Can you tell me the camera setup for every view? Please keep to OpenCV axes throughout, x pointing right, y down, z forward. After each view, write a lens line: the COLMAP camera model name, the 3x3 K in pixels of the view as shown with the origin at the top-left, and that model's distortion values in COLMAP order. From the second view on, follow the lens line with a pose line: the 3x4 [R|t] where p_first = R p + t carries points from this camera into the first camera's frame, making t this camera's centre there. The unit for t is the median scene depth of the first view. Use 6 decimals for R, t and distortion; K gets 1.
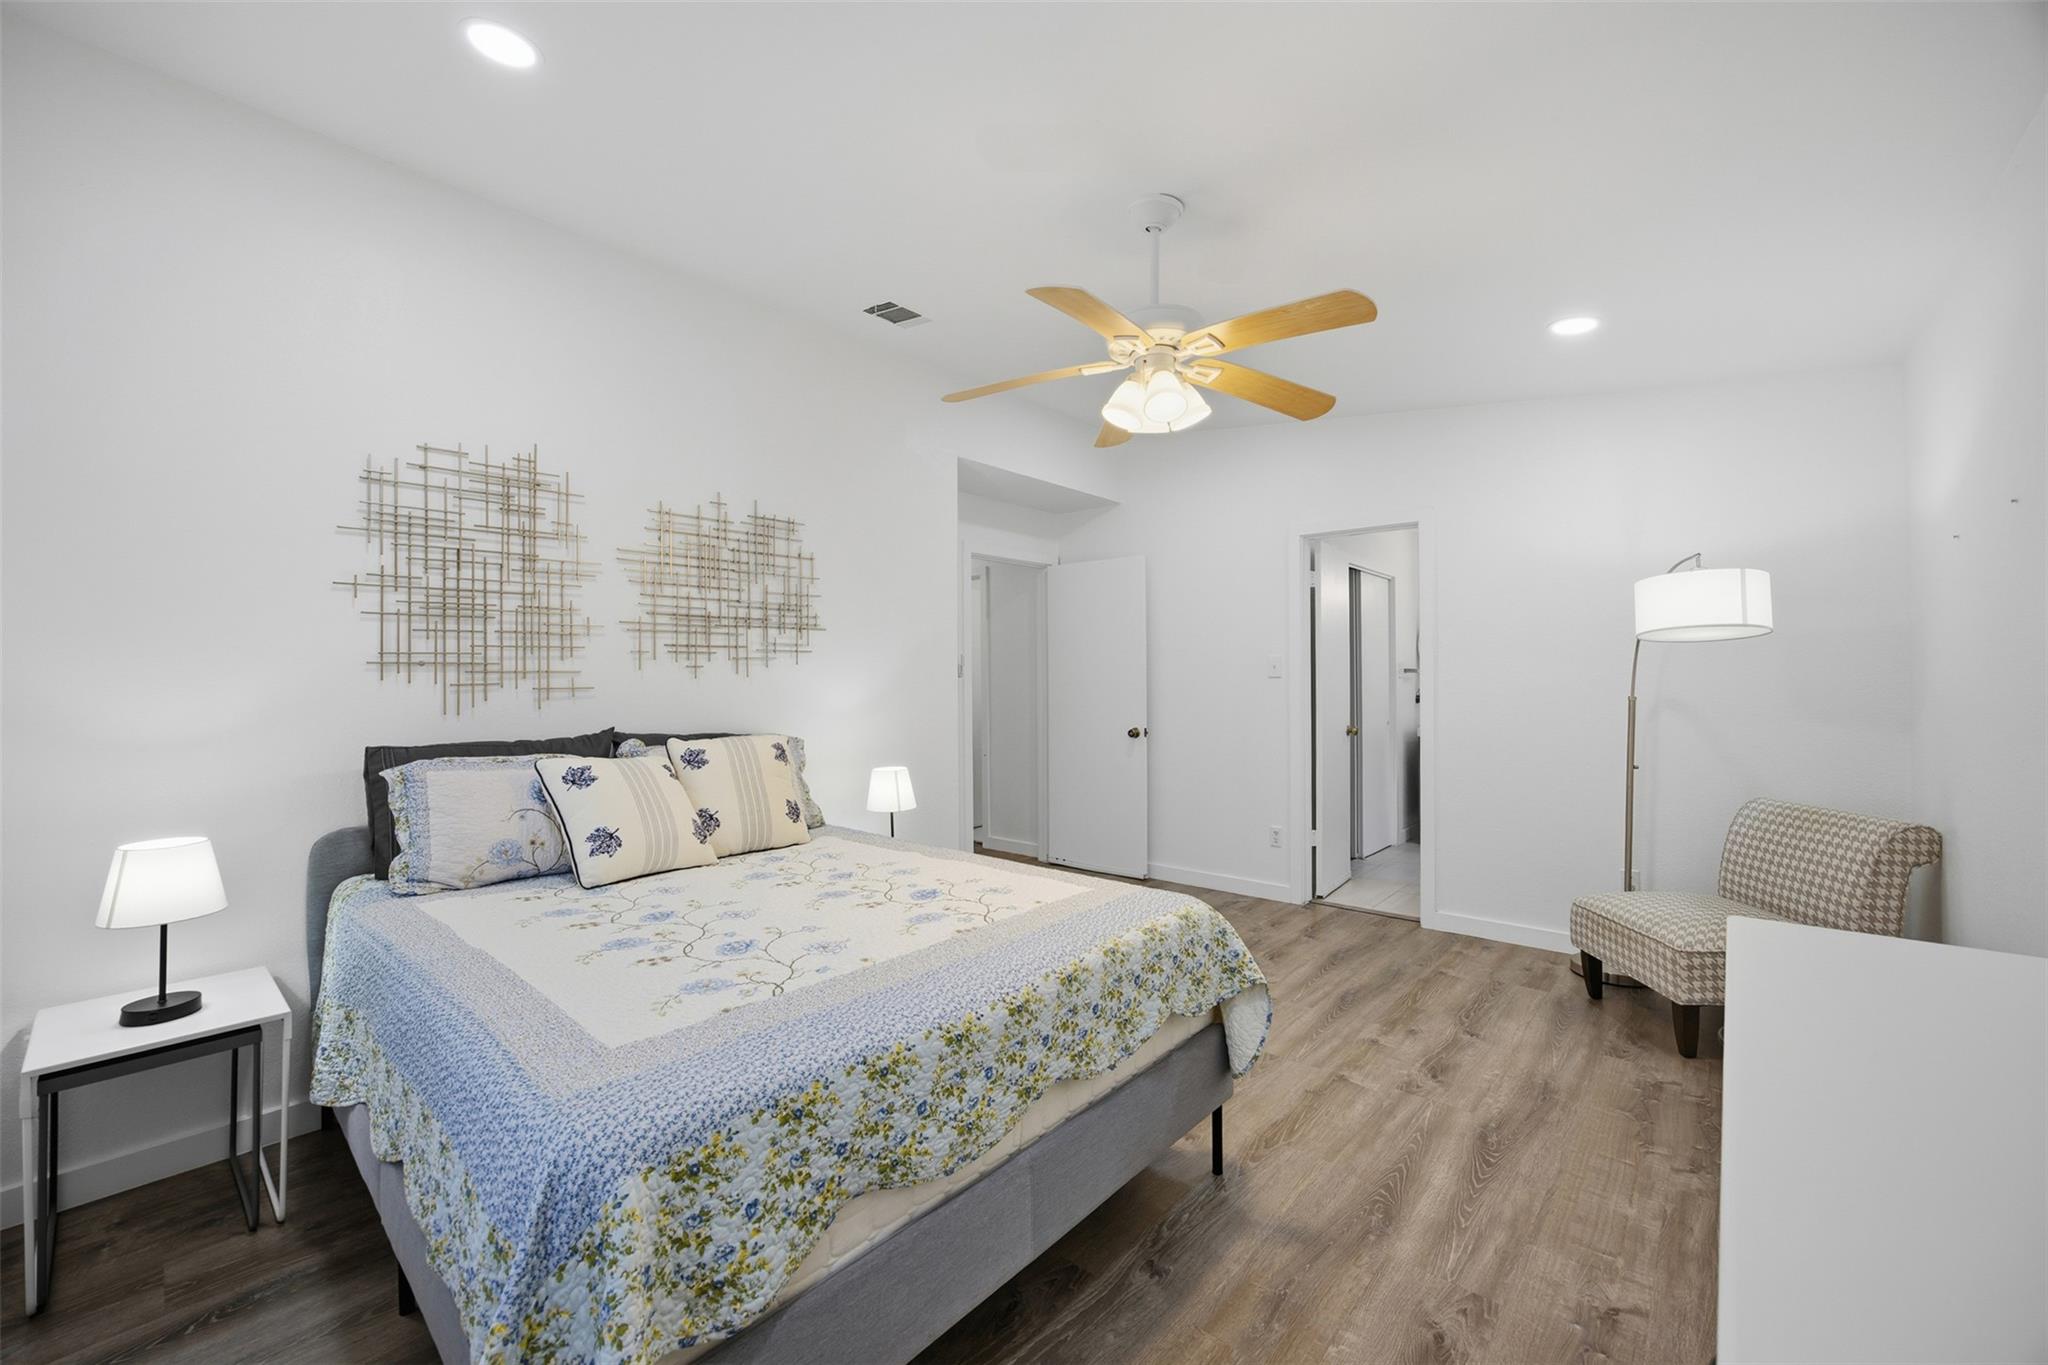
lens RADIAL K [[804.4, 0, 1019.0], [0, 804.4, 681.6], [0, 0, 1]] dist [-0.015623, 0.000990]
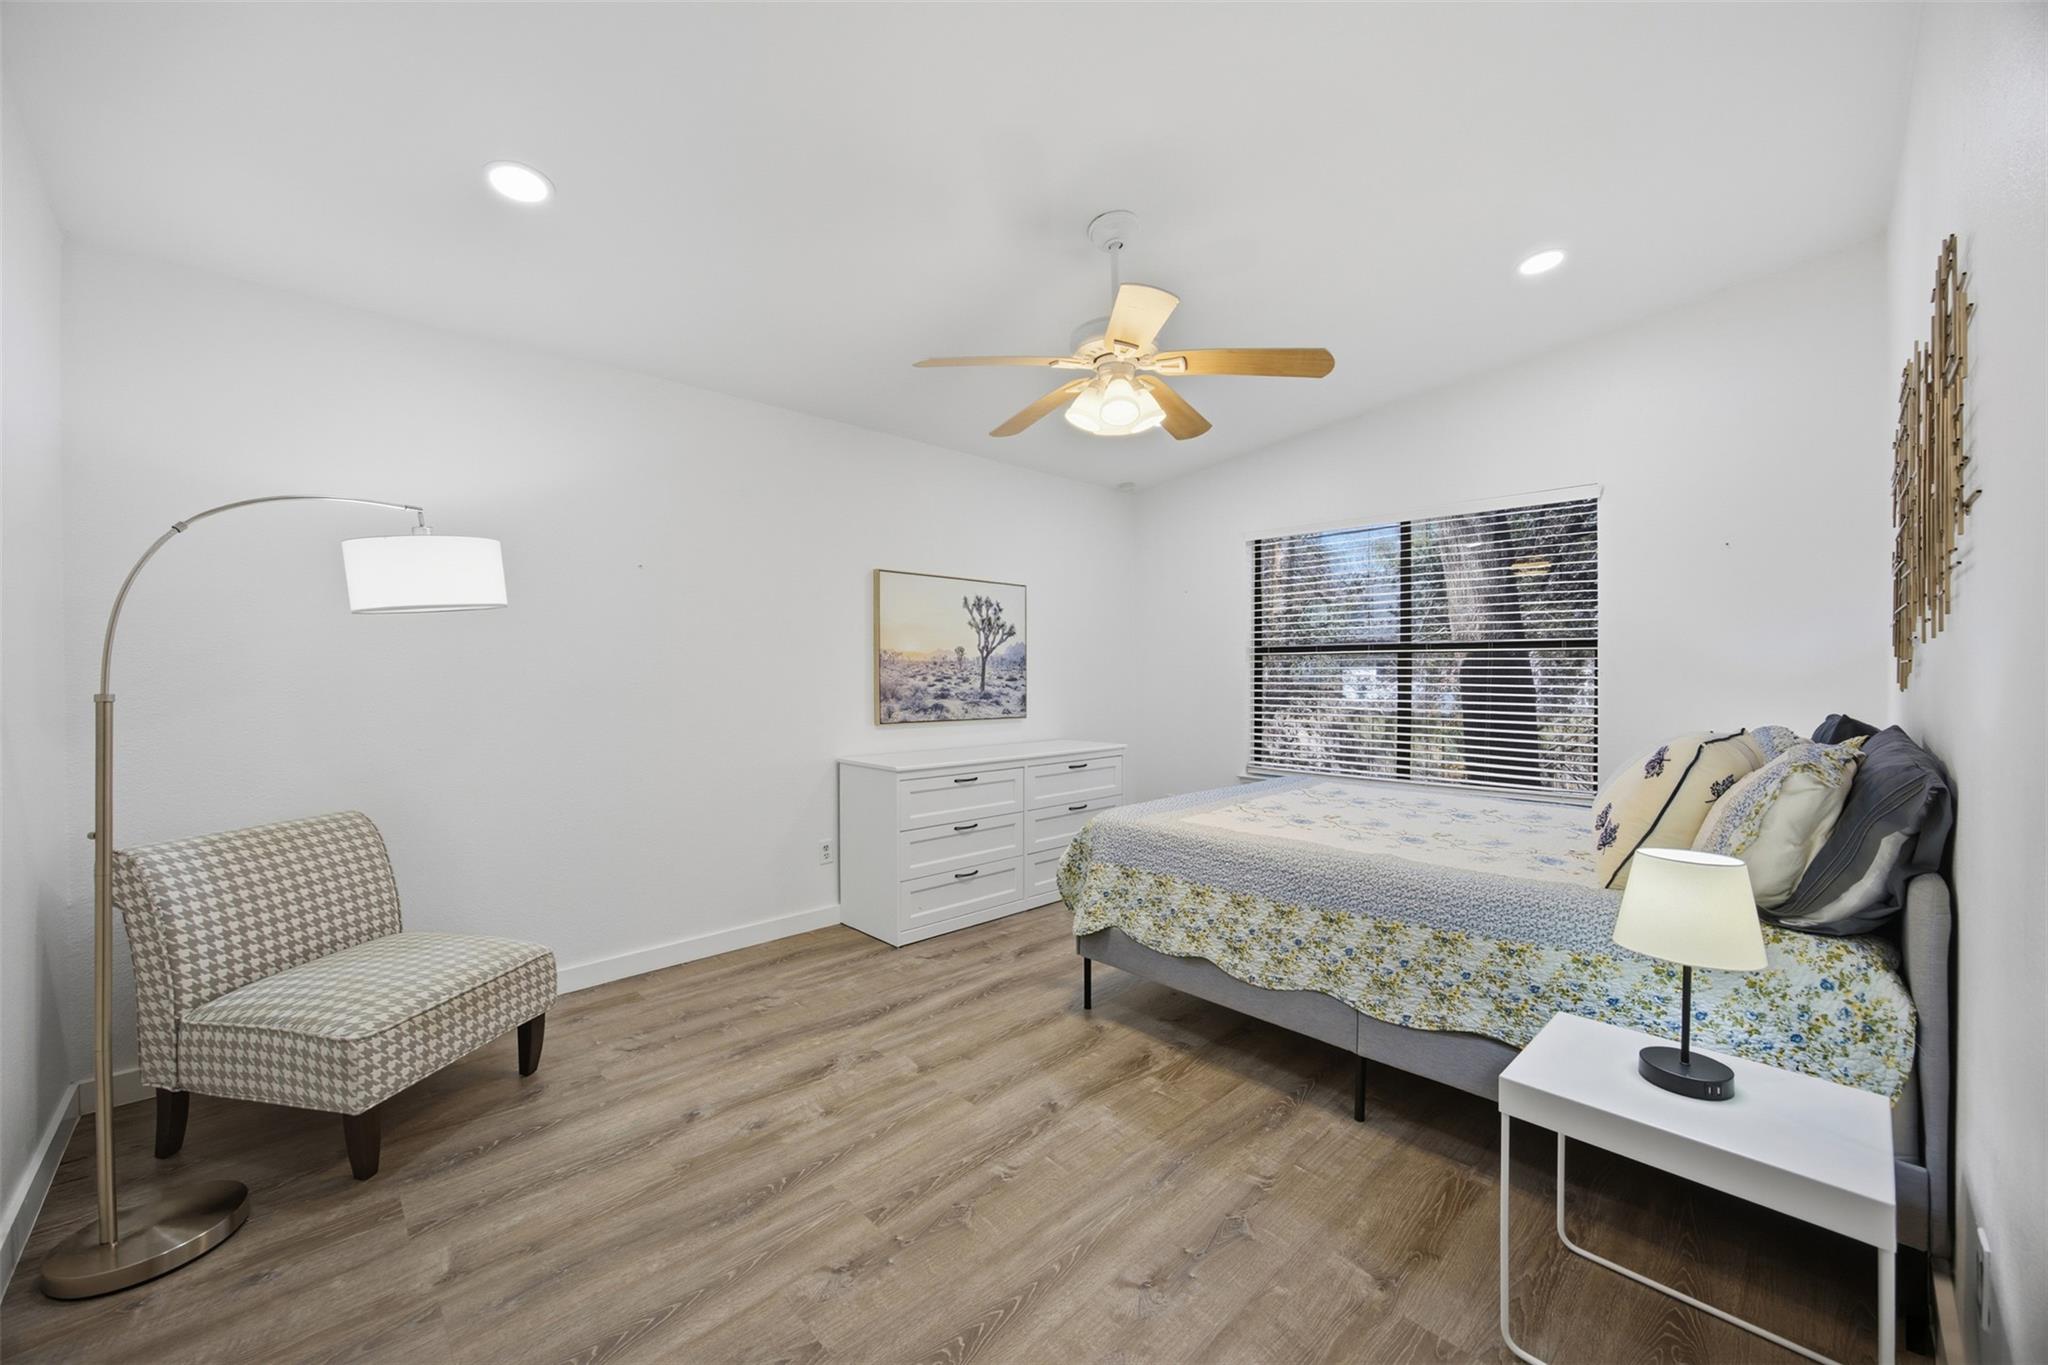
lens RADIAL K [[804.4, 0, 1029.8], [0, 804.4, 678.0], [0, 0, 1]] dist [-0.015623, 0.000990]
pose [[-0.998343, 0.001864, 0.057505, 0.210986], [0.002019, 0.999994, 0.002638, 0.015415], [-0.057500, 0.002750, -0.998342, 1.914008]]
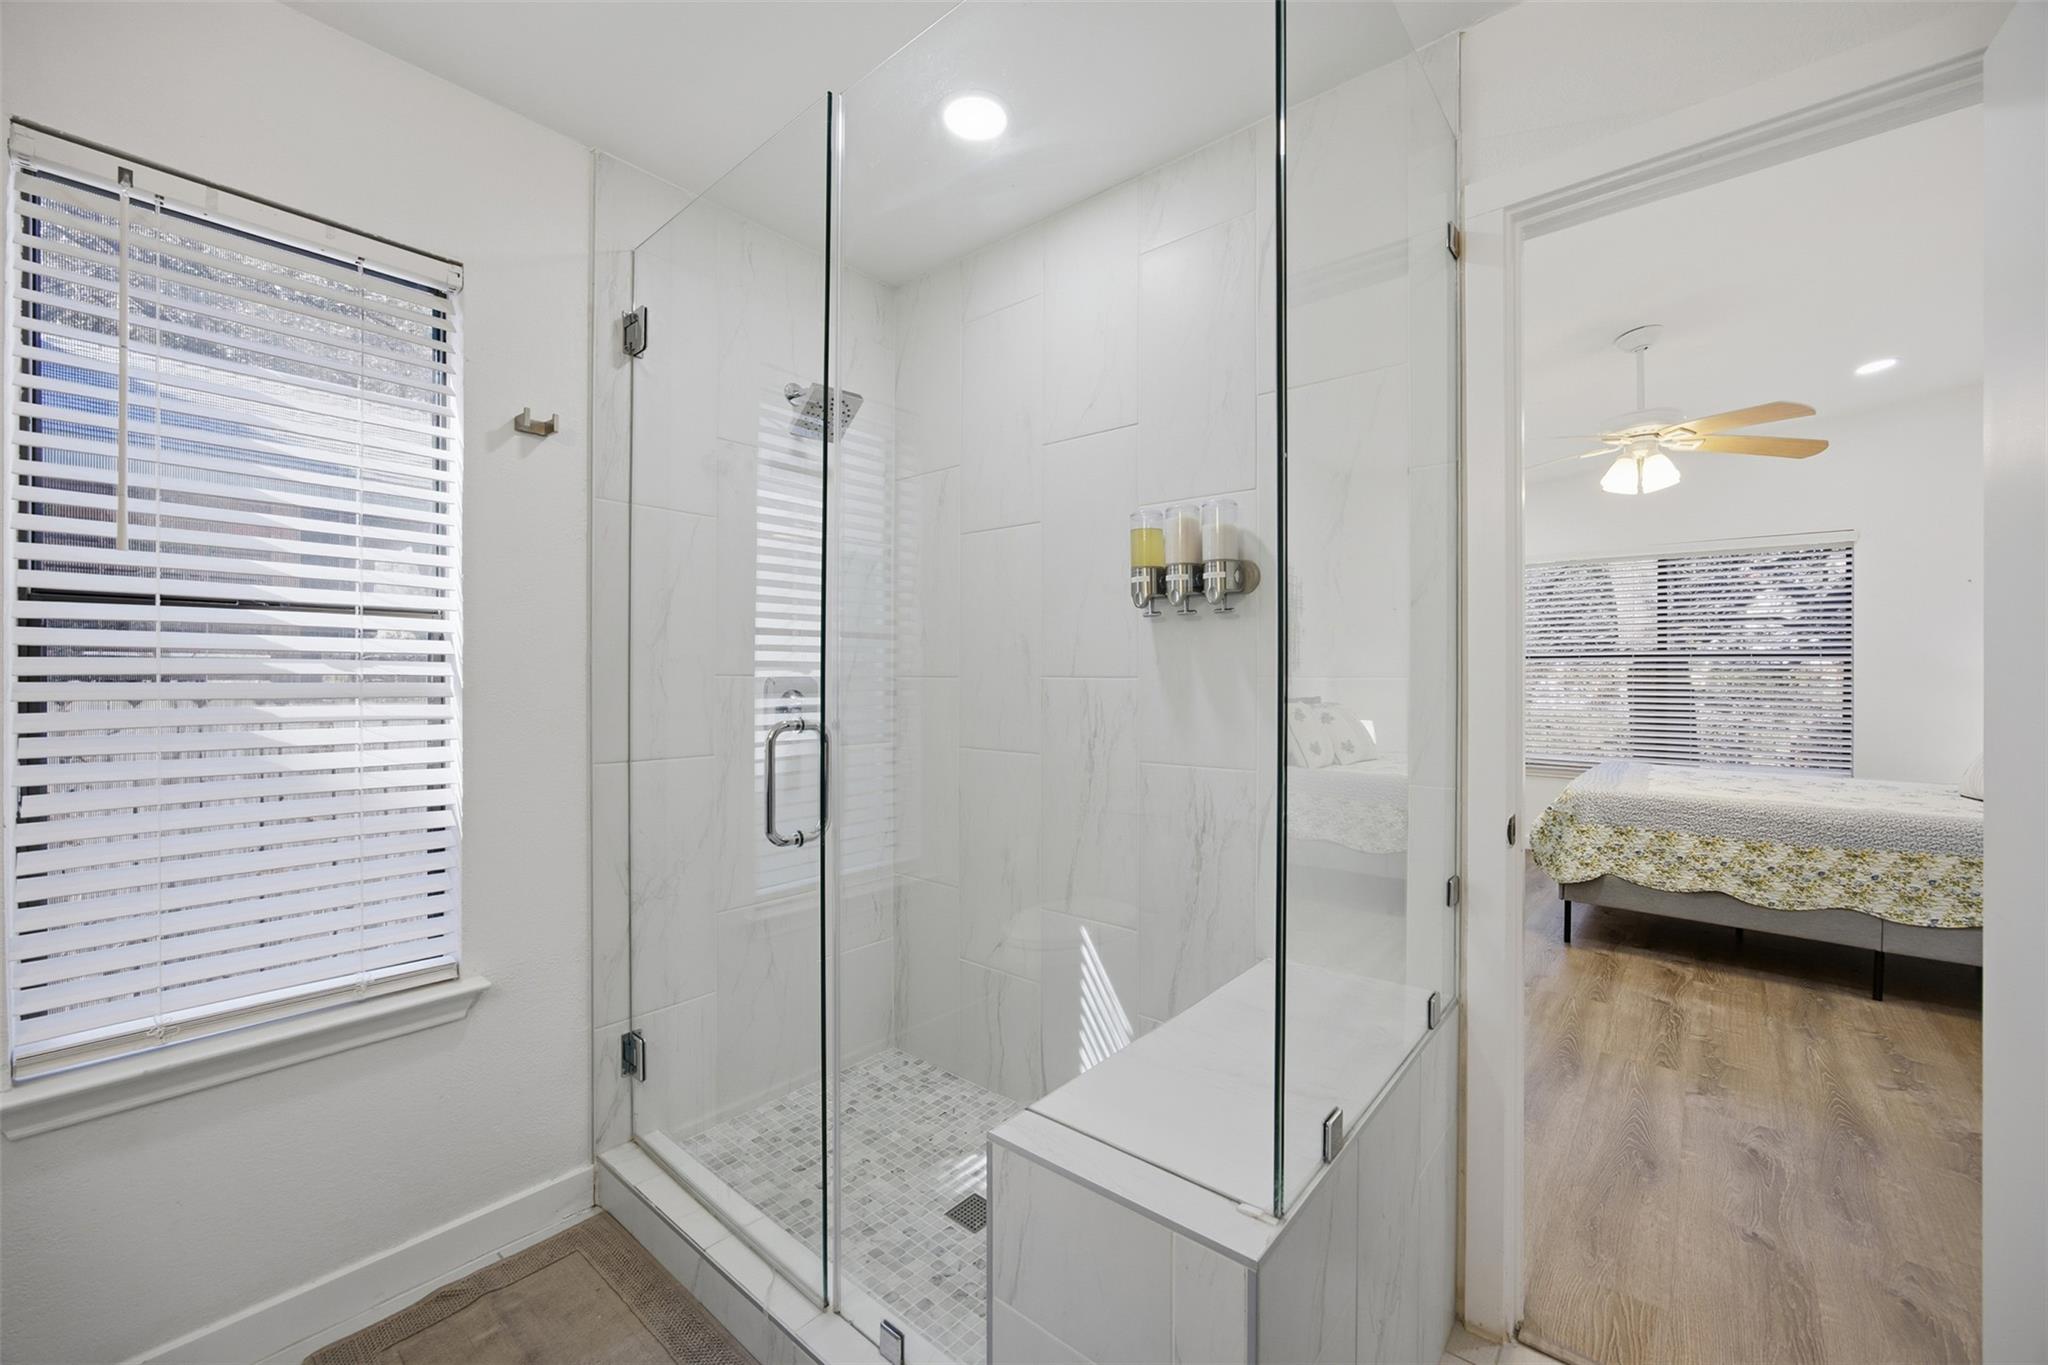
lens RADIAL K [[804.4, 0, 1029.5], [0, 804.4, 676.3], [0, 0, 1]] dist [-0.015623, 0.000990]
pose [[-0.999333, -0.005502, -0.036095, 1.190056], [-0.005345, 0.999976, -0.004466, 0.024387], [0.036119, -0.004270, -0.999338, 2.160513]]
